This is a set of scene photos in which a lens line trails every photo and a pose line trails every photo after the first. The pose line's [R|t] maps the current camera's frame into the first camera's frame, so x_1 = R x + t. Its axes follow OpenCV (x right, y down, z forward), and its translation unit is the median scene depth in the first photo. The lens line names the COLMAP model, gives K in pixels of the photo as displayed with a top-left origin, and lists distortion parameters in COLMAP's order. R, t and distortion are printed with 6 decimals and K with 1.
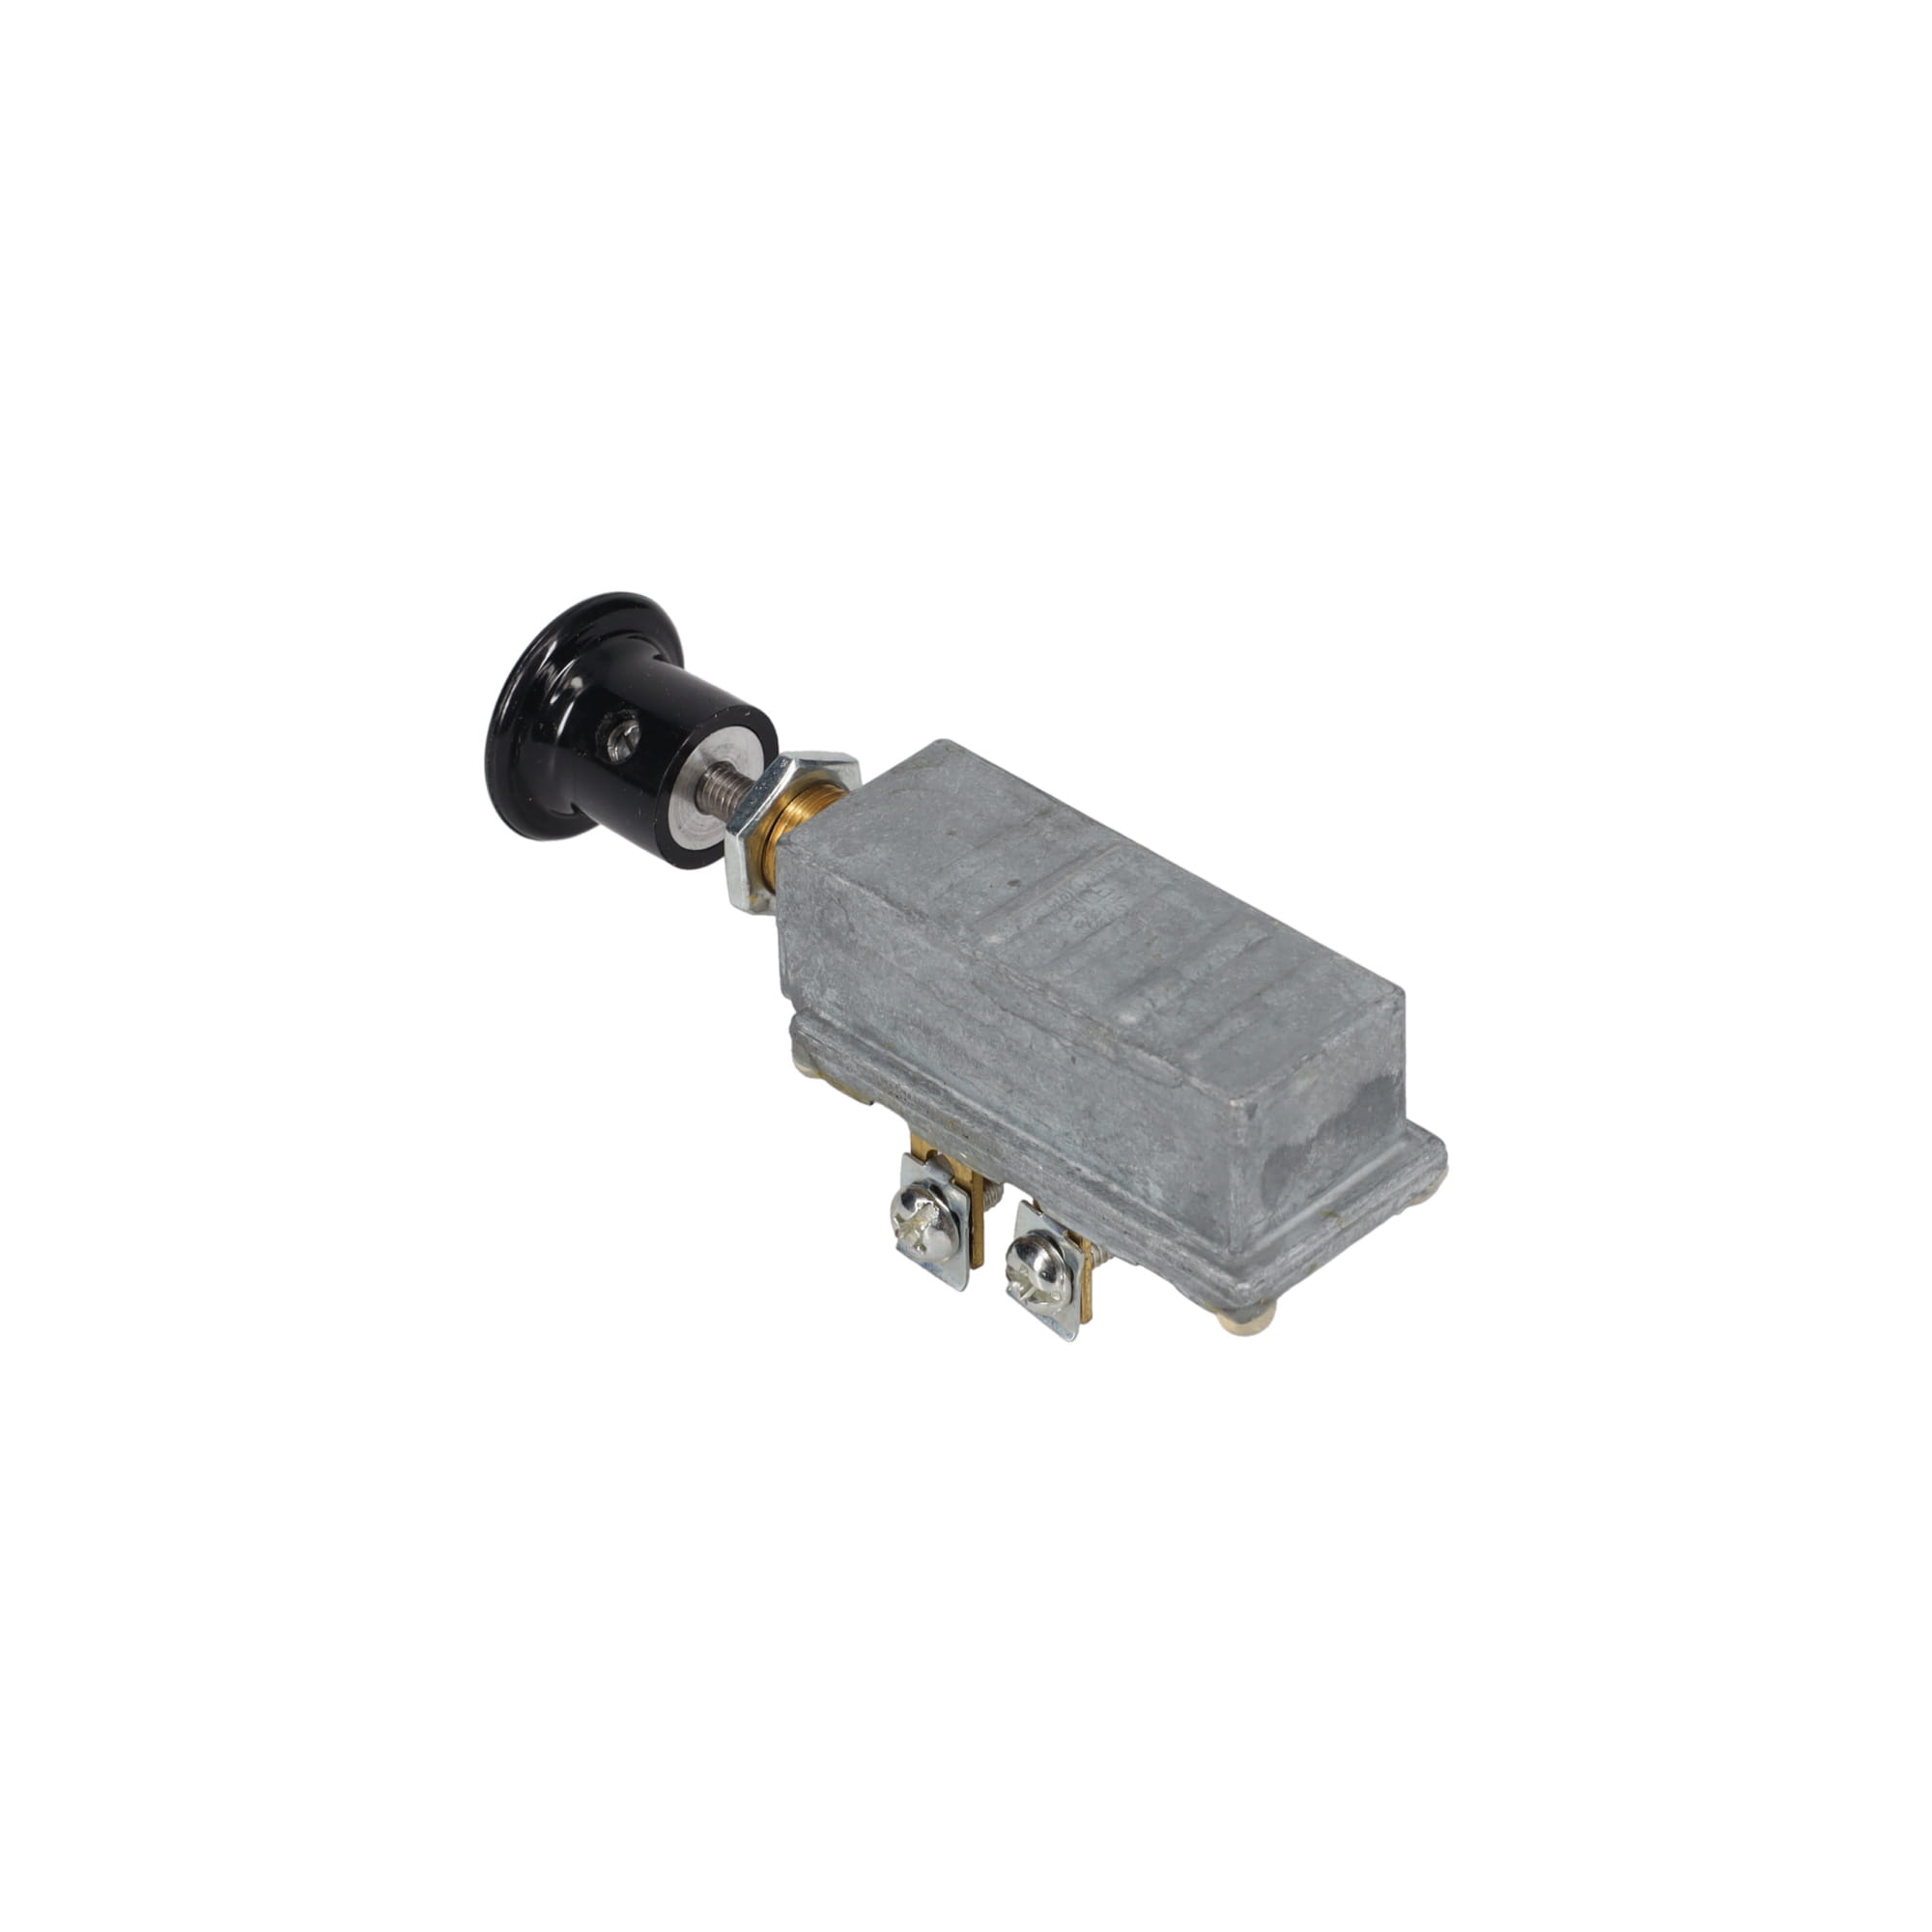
lens RADIAL K [[6541.9, 0, 966.0], [0, 6541.9, 966.0], [0, 0, 1]] dist [-0.013252, -0.008188]
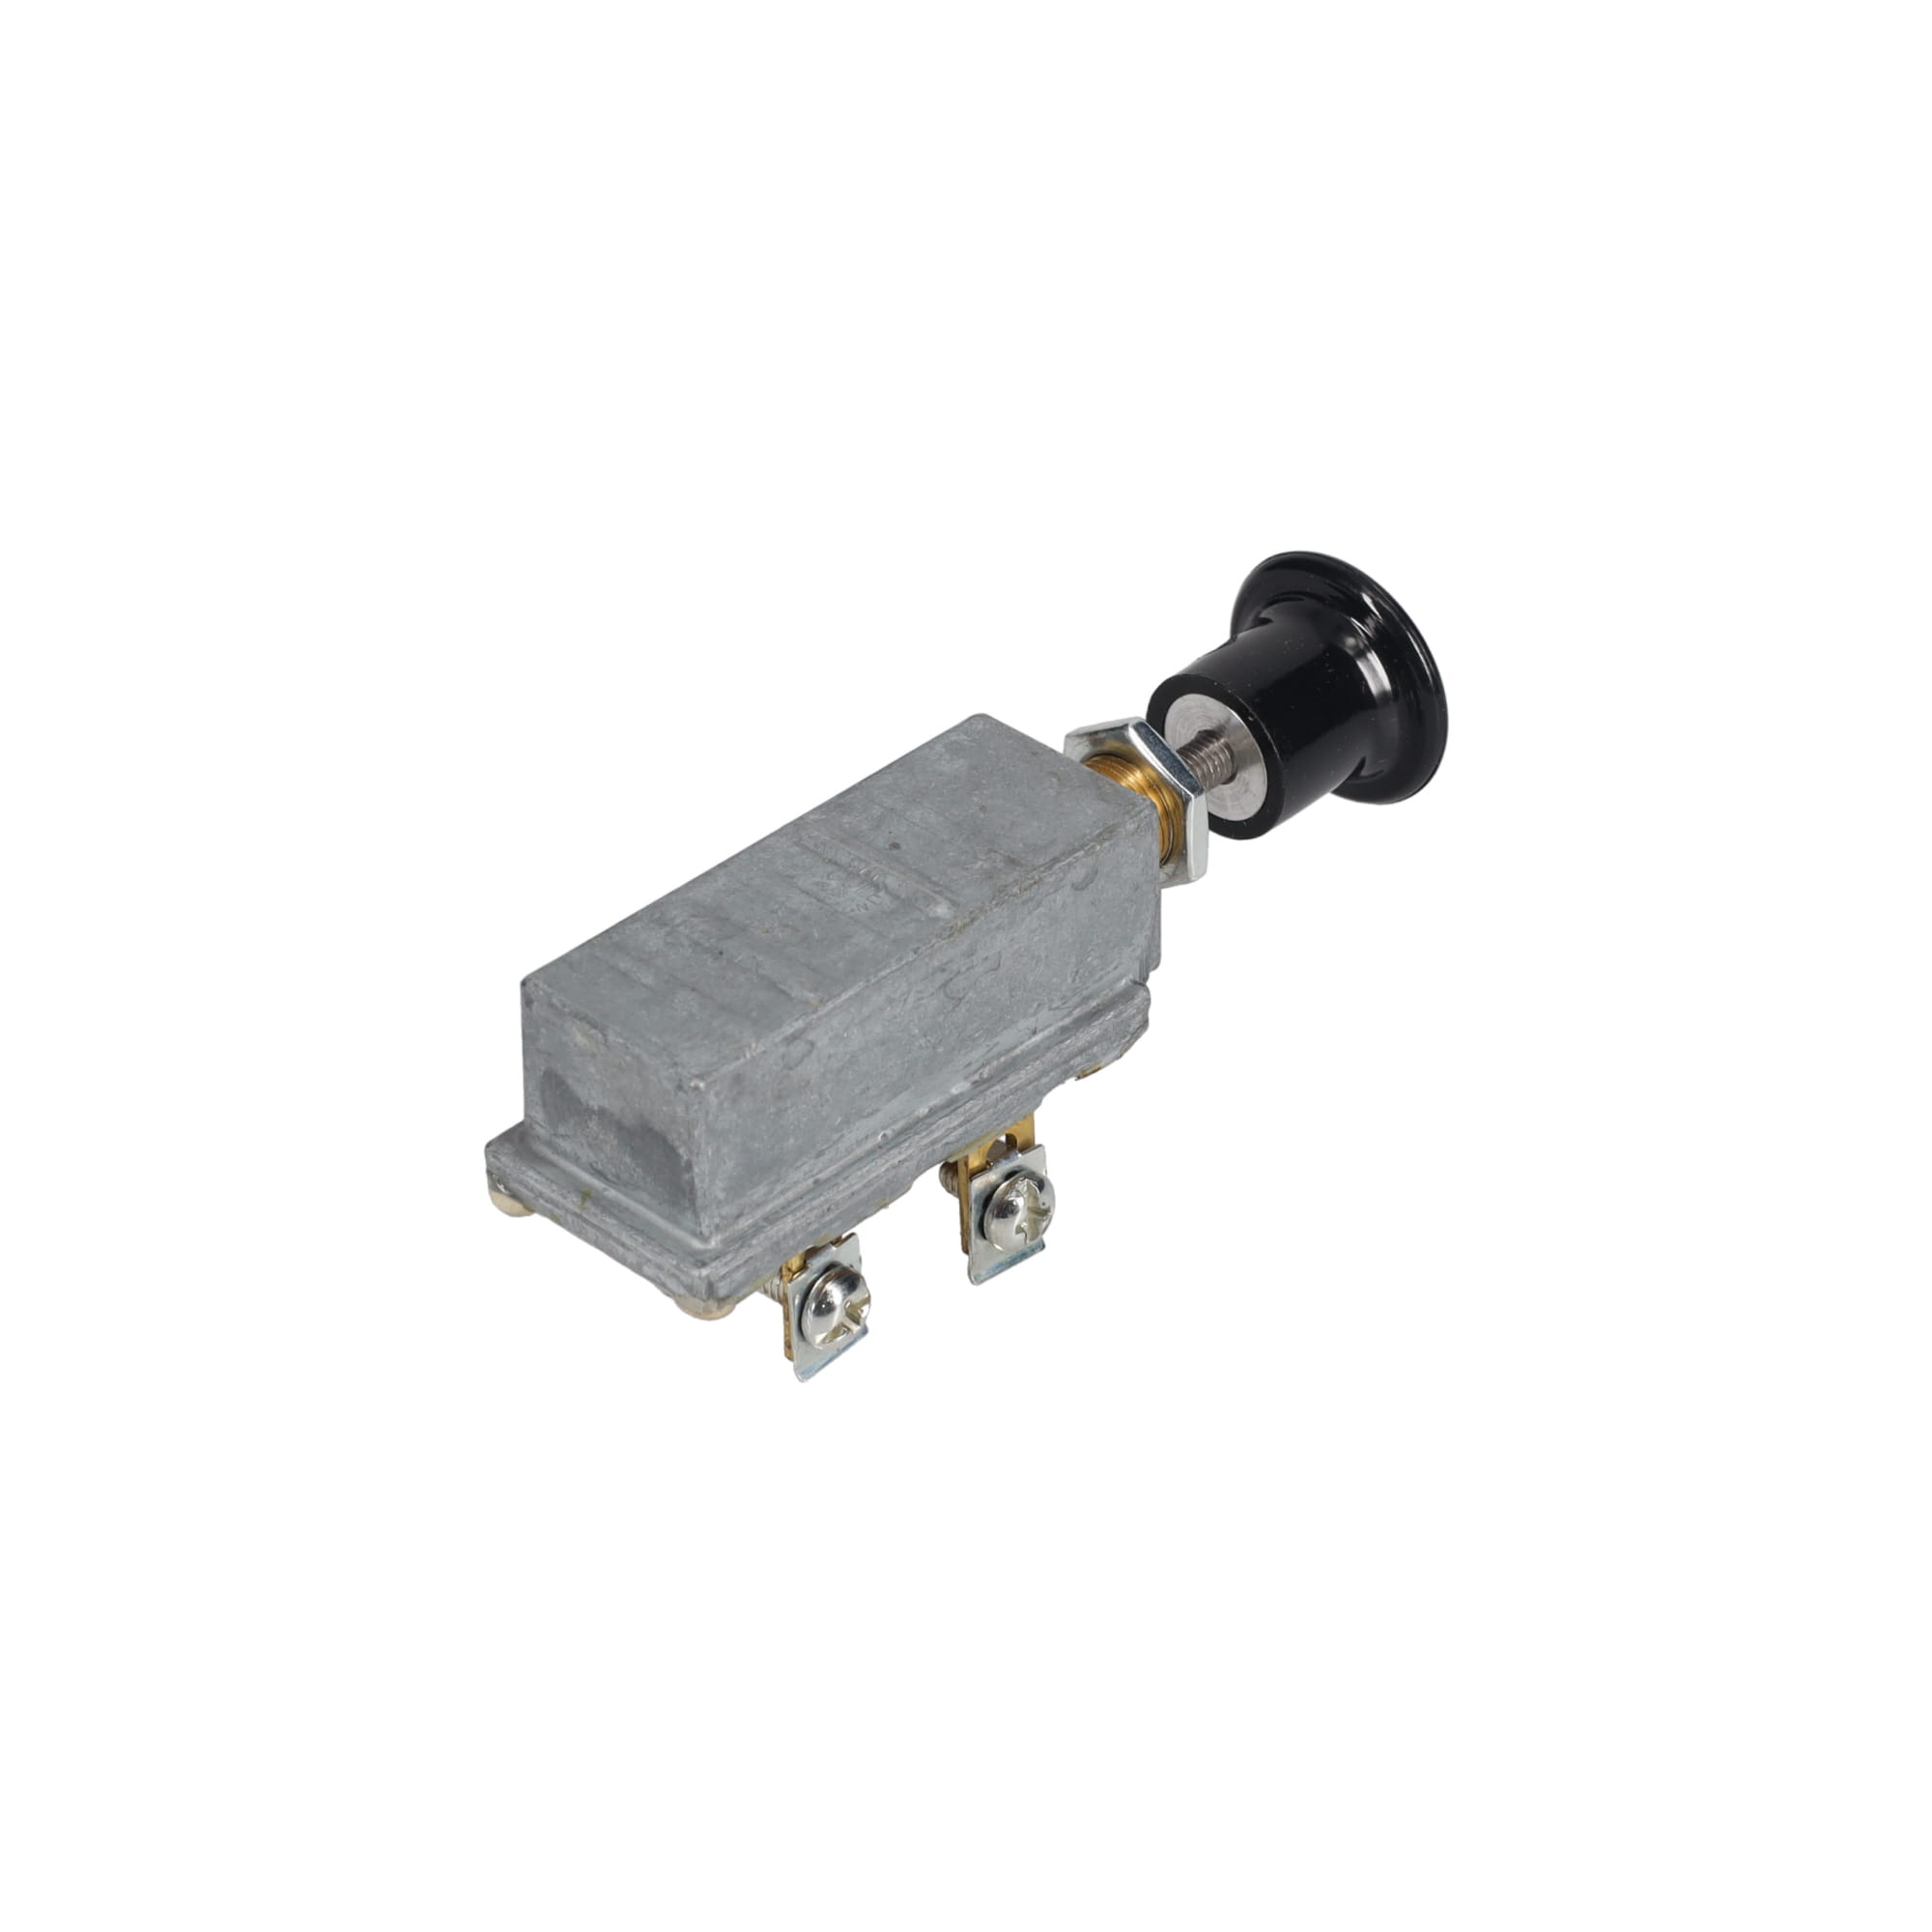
lens RADIAL K [[6541.9, 0, 966.0], [0, 6541.9, 966.0], [0, 0, 1]] dist [-0.013252, -0.008188]
pose [[-0.000989, 0.597380, -0.801958, 0.806318], [-0.601957, 0.640031, 0.477502, -0.477019], [0.798528, 0.483217, 0.358964, 0.671664]]
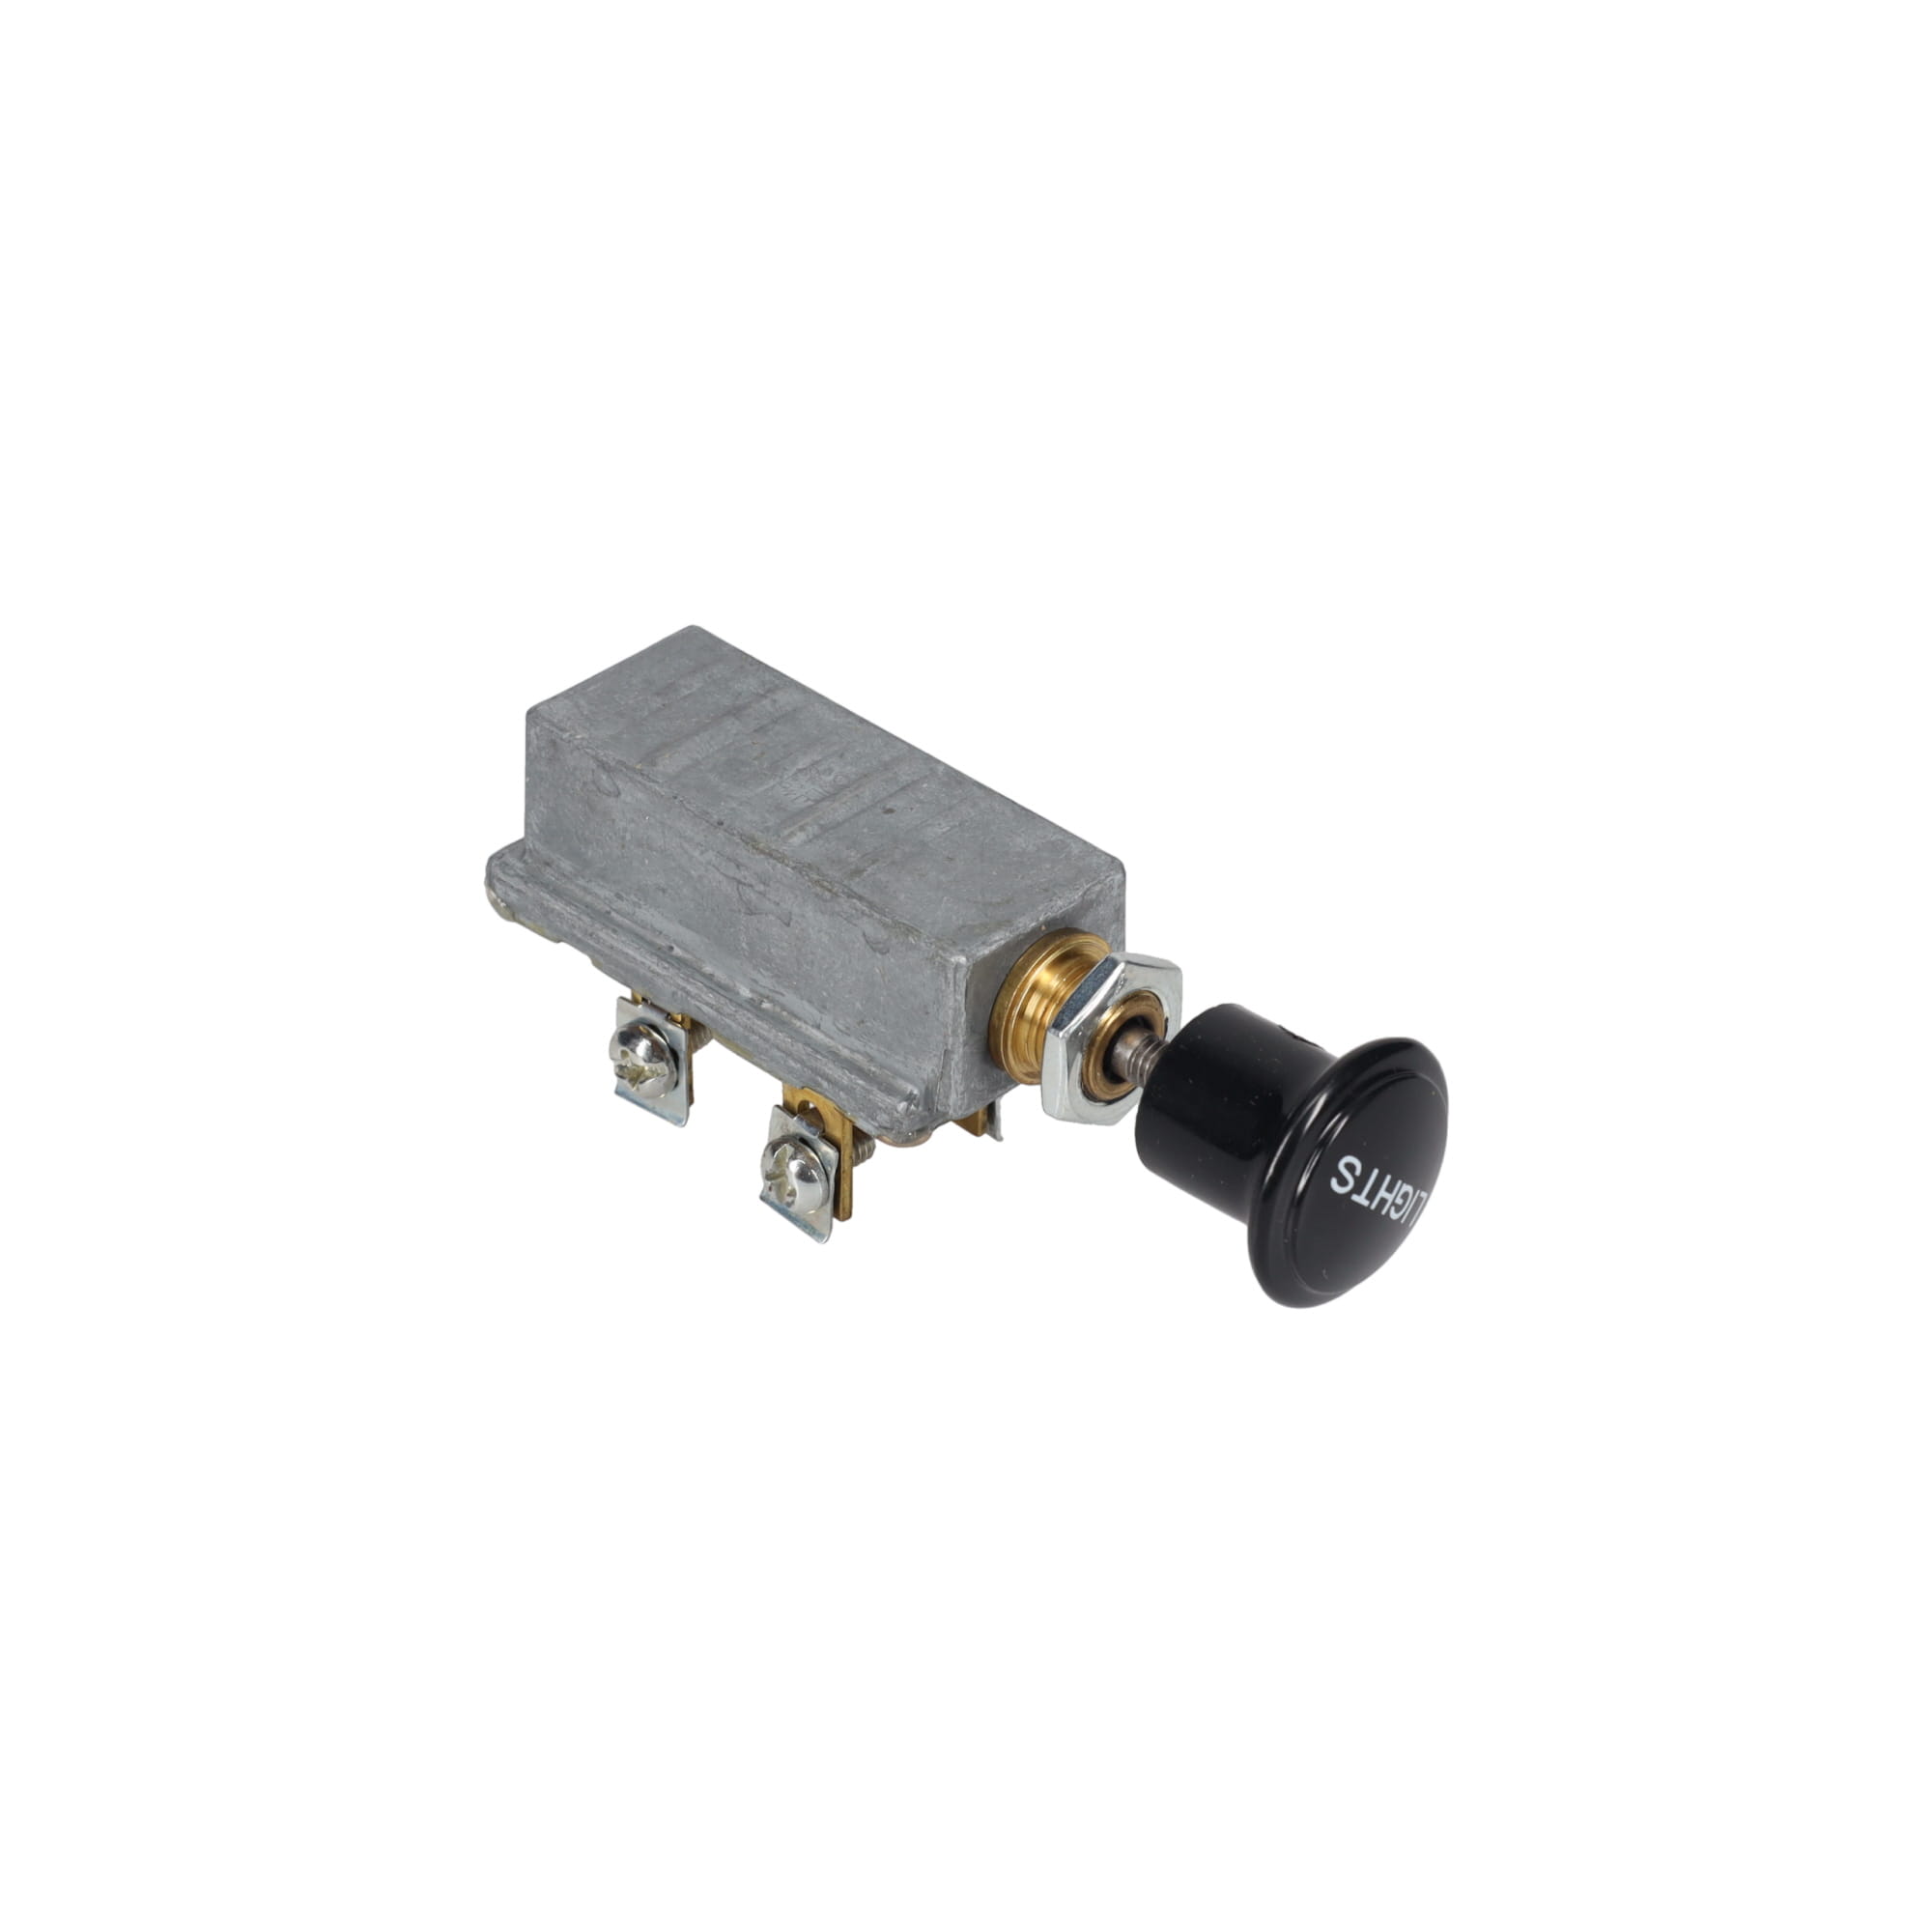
lens RADIAL K [[6541.9, 0, 966.0], [0, 6541.9, 966.0], [0, 0, 1]] dist [-0.013252, -0.008188]
pose [[-0.999994, -0.002975, 0.001850, -0.006642], [0.000914, 0.288241, 0.957558, -0.990465], [-0.003382, 0.957553, -0.288236, 1.326890]]
